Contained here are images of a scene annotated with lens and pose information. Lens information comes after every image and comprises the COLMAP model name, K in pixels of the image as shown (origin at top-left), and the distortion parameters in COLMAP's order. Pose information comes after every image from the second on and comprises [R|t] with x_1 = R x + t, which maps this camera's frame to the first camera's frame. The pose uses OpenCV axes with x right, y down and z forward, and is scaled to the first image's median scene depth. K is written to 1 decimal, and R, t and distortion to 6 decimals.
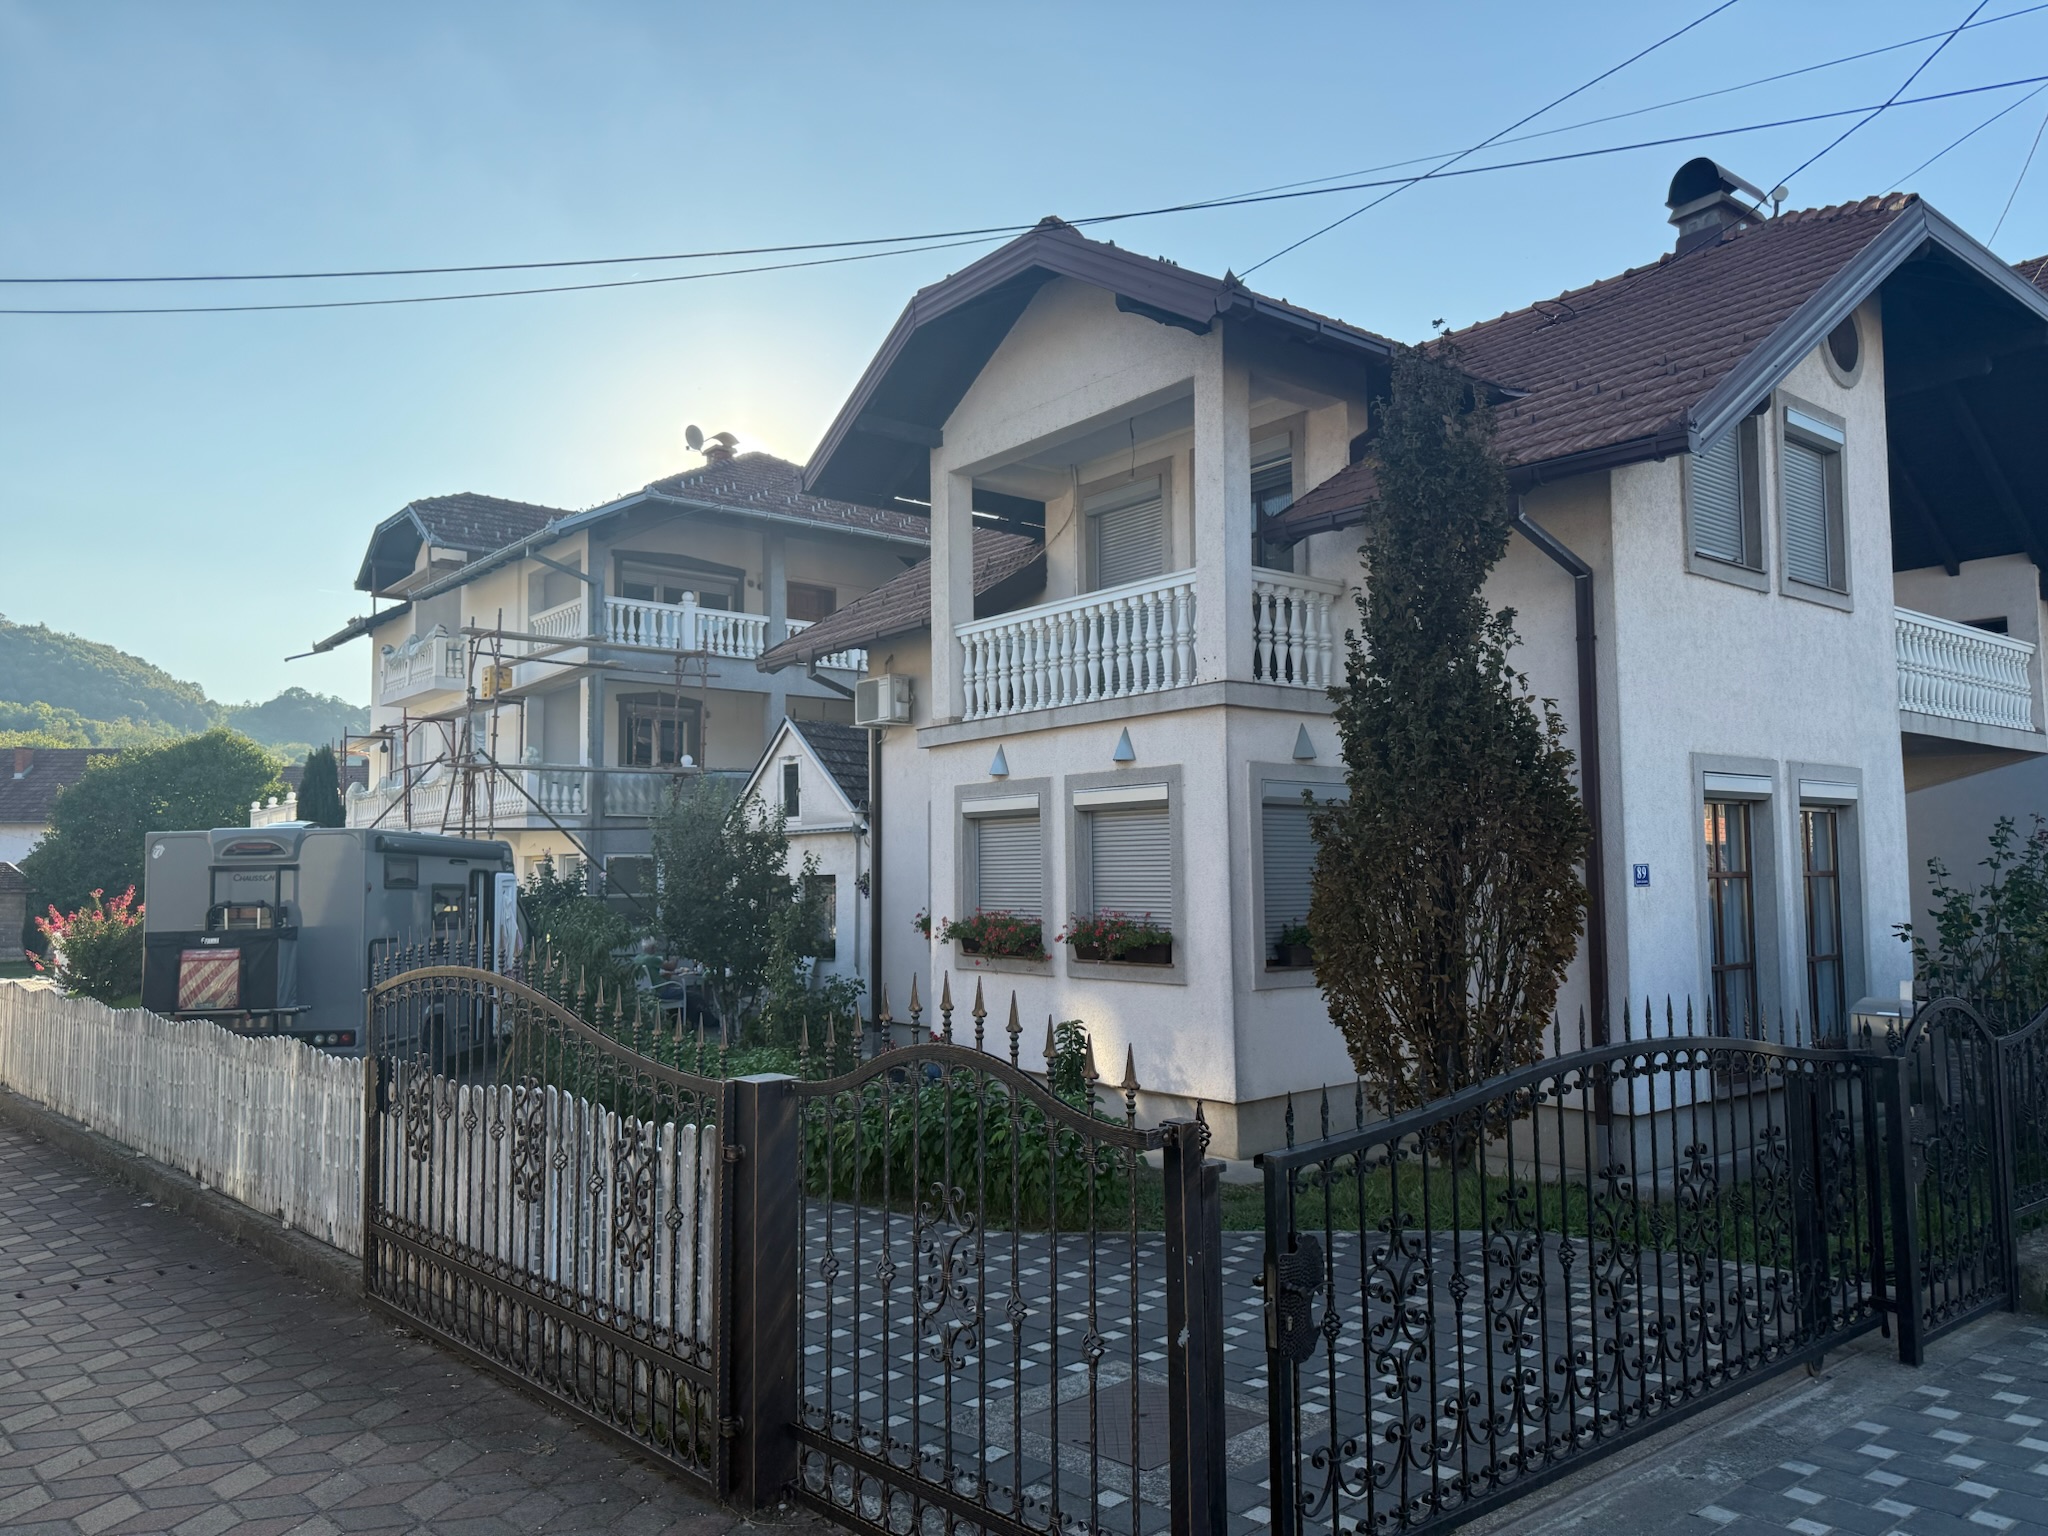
lens RADIAL K [[1459.5, 0, 1025.2], [0, 1459.5, 749.5], [0, 0, 1]] dist [0.109943, -0.192196]
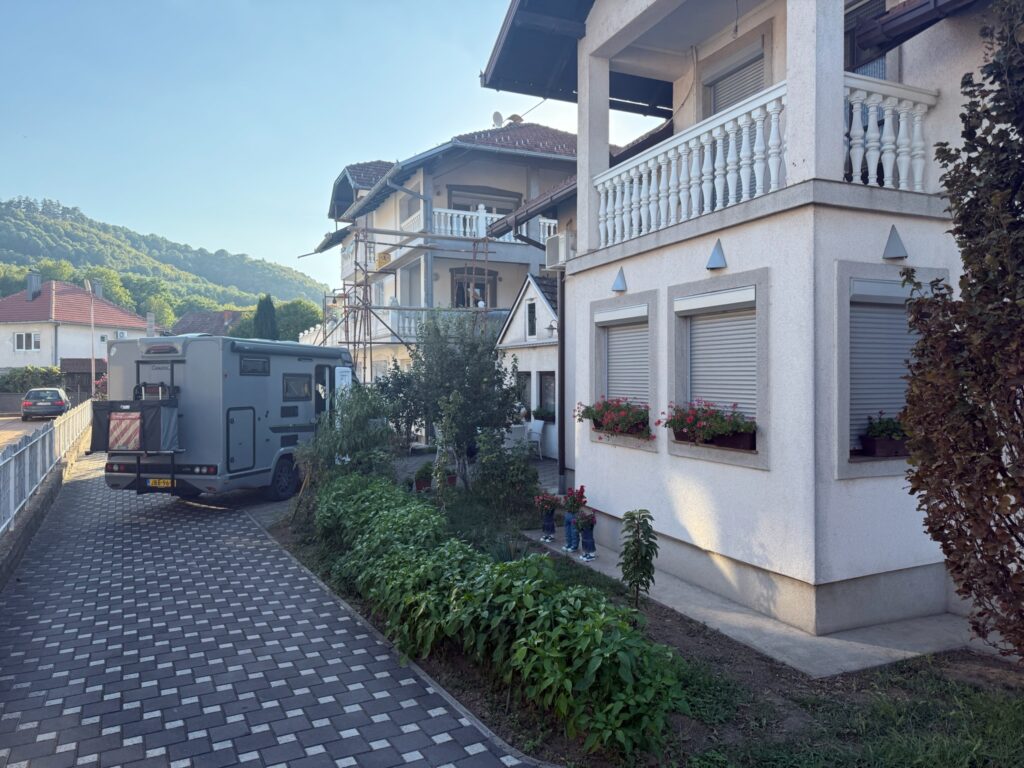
lens RADIAL K [[729.8, 0, 512.6], [0, 729.8, 374.7], [0, 0, 1]] dist [0.109943, -0.192196]
pose [[0.964436, 0.008383, -0.264184, 0.060334], [0.014759, 0.996230, 0.085491, 0.034493], [0.263904, -0.086350, 0.960676, 0.366854]]
